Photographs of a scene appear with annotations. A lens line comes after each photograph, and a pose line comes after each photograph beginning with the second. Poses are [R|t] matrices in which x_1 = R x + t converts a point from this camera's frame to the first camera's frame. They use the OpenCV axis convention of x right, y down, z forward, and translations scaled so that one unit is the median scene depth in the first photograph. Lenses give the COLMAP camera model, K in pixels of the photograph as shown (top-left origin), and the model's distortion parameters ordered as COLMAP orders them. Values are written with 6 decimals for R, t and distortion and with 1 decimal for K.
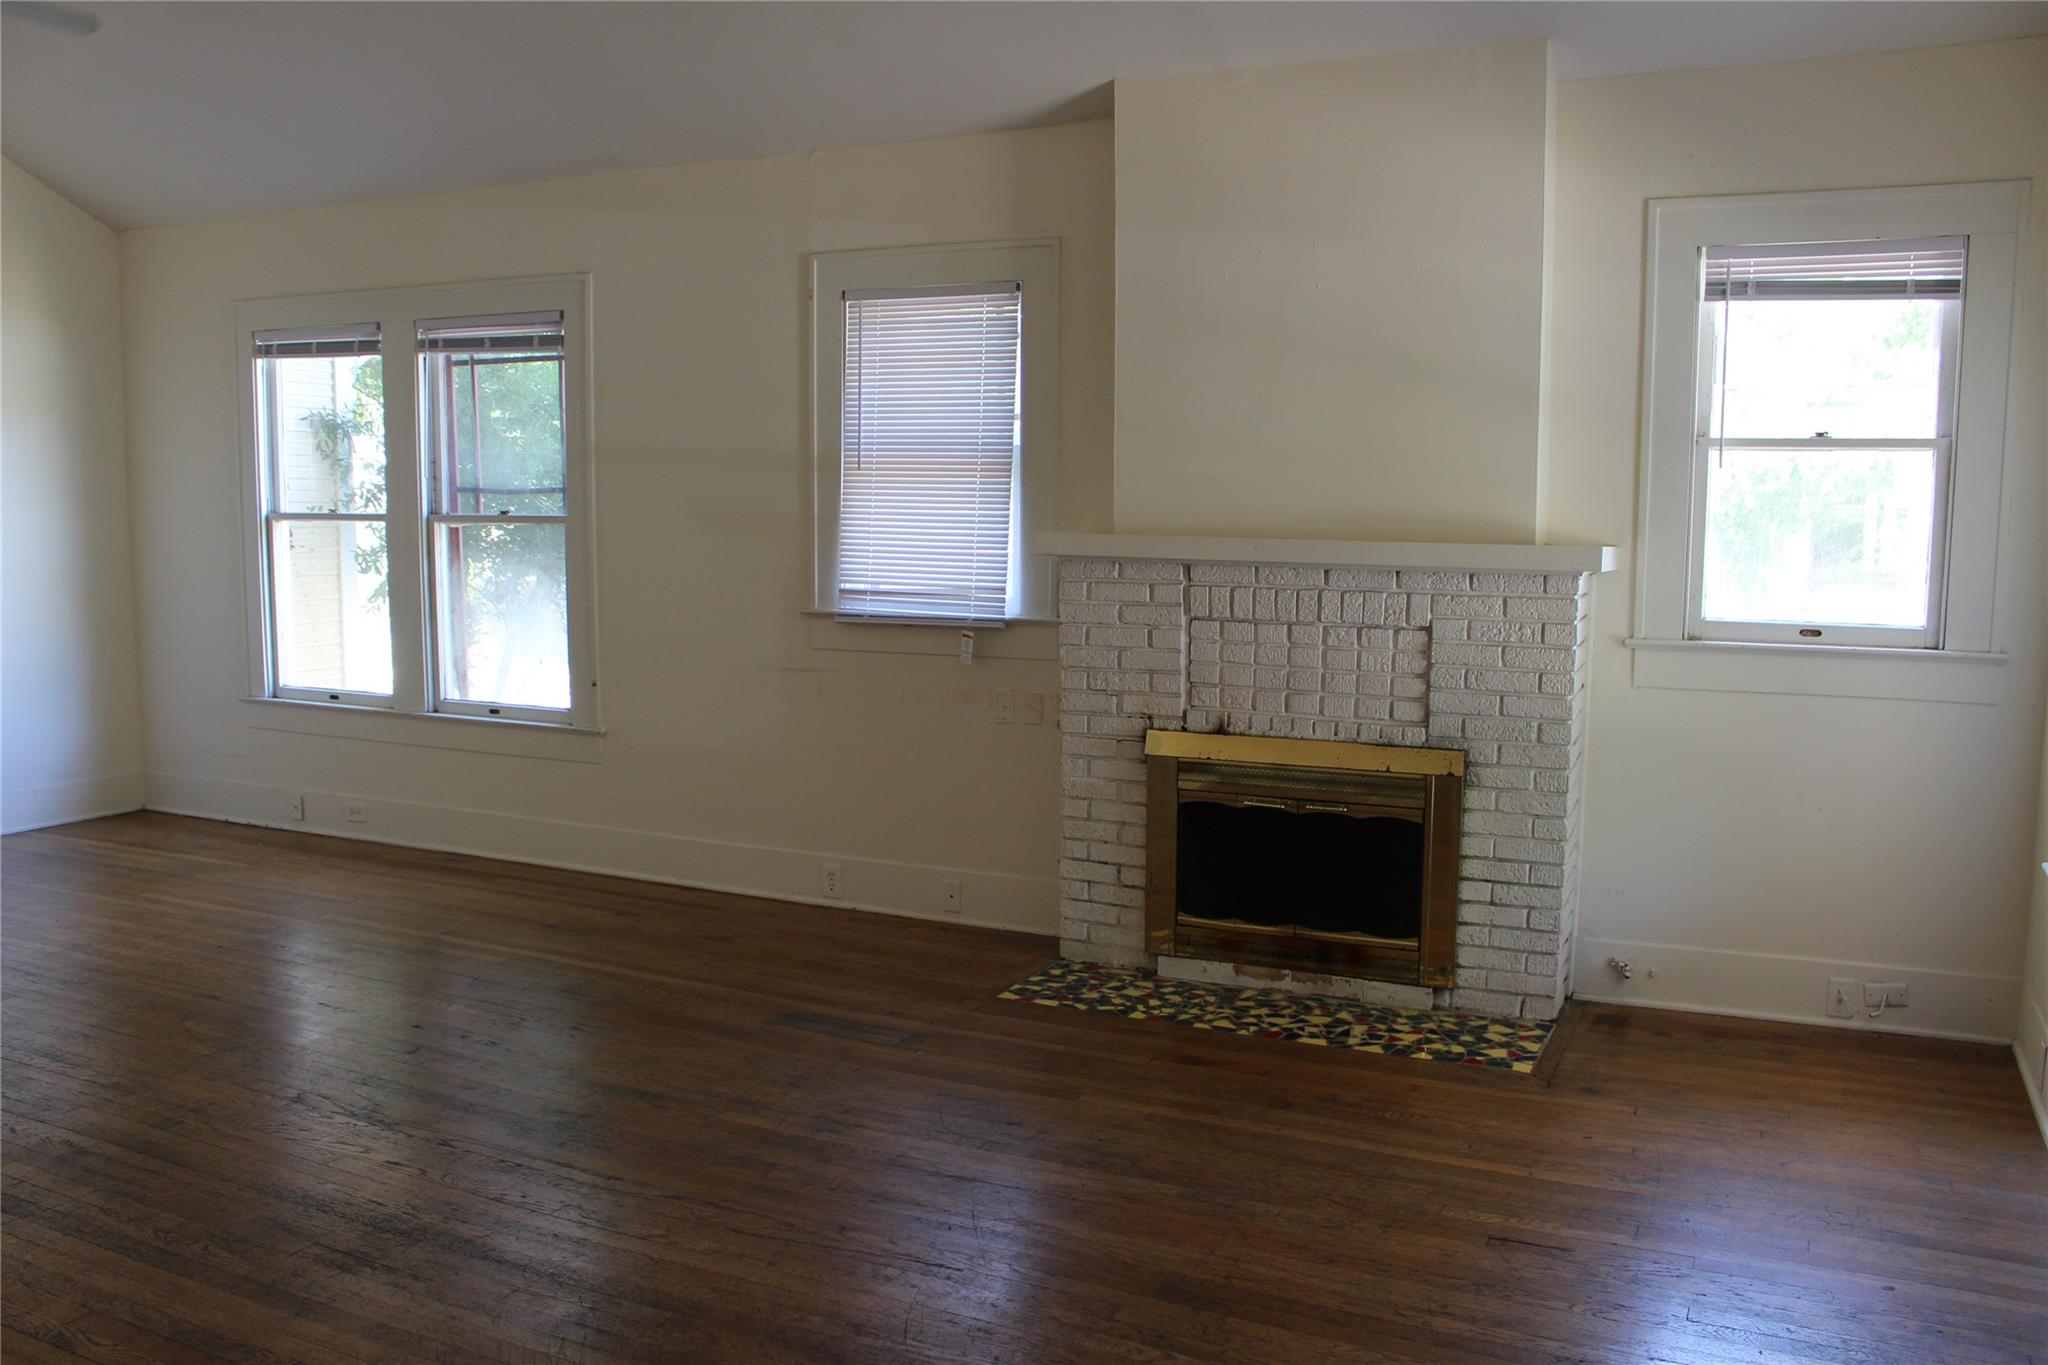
lens RADIAL K [[1694.0, 0, 1007.3], [0, 1694.0, 693.7], [0, 0, 1]] dist [-0.141449, 0.025221]
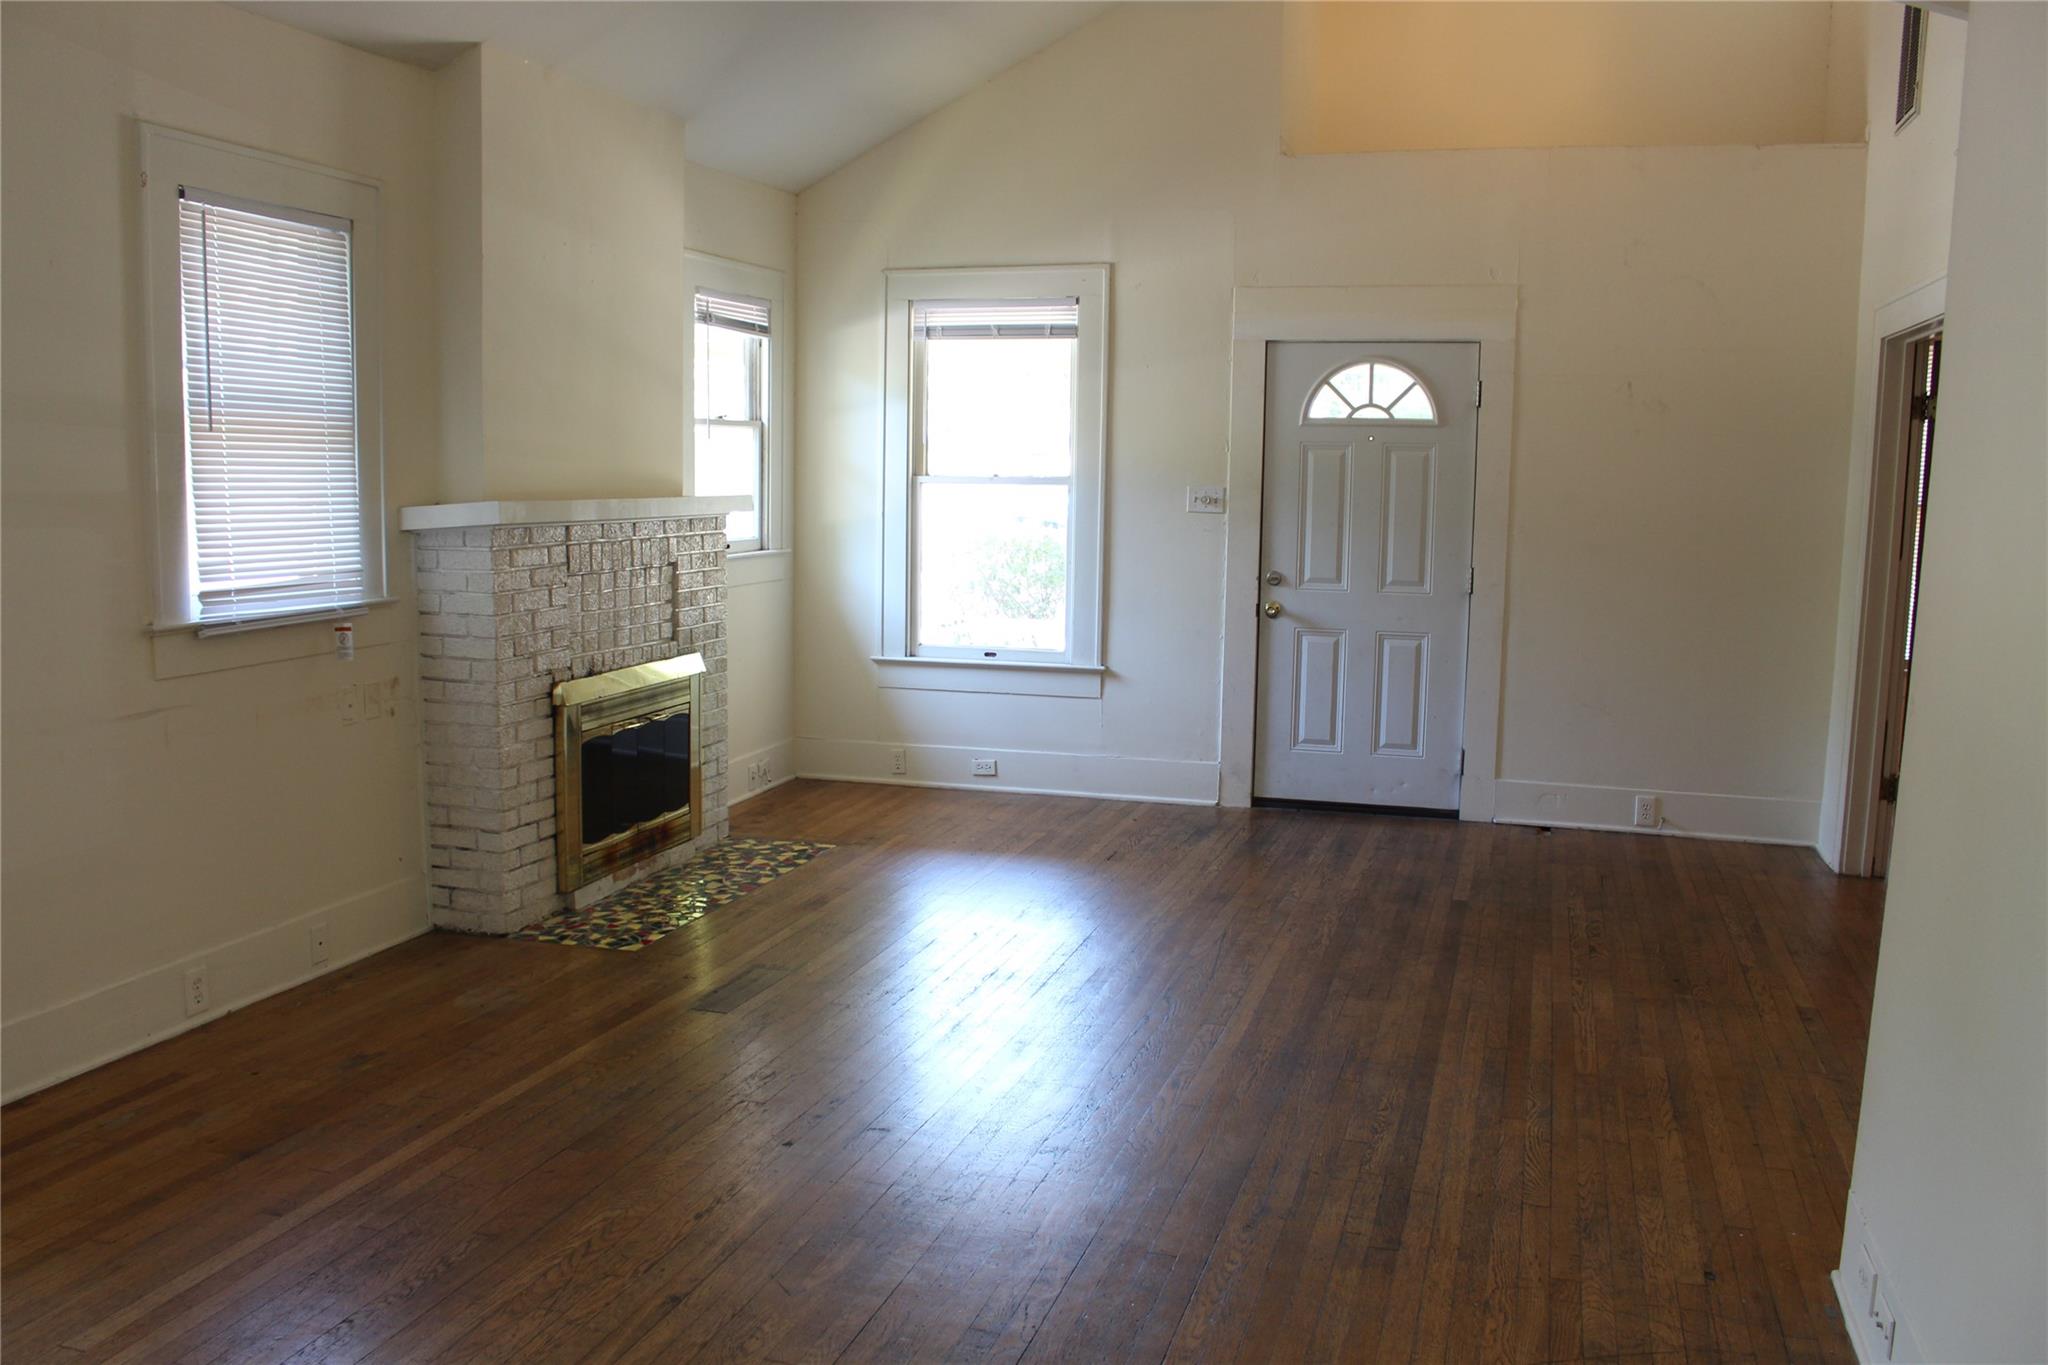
lens RADIAL K [[1706.5, 0, 1012.1], [0, 1706.5, 654.7], [0, 0, 1]] dist [-0.118236, 0.107476]
pose [[-0.150112, -0.118483, 0.981544, -0.995646], [0.103817, 0.985415, 0.134828, -0.109881], [-0.983203, 0.122140, -0.135622, 0.857136]]
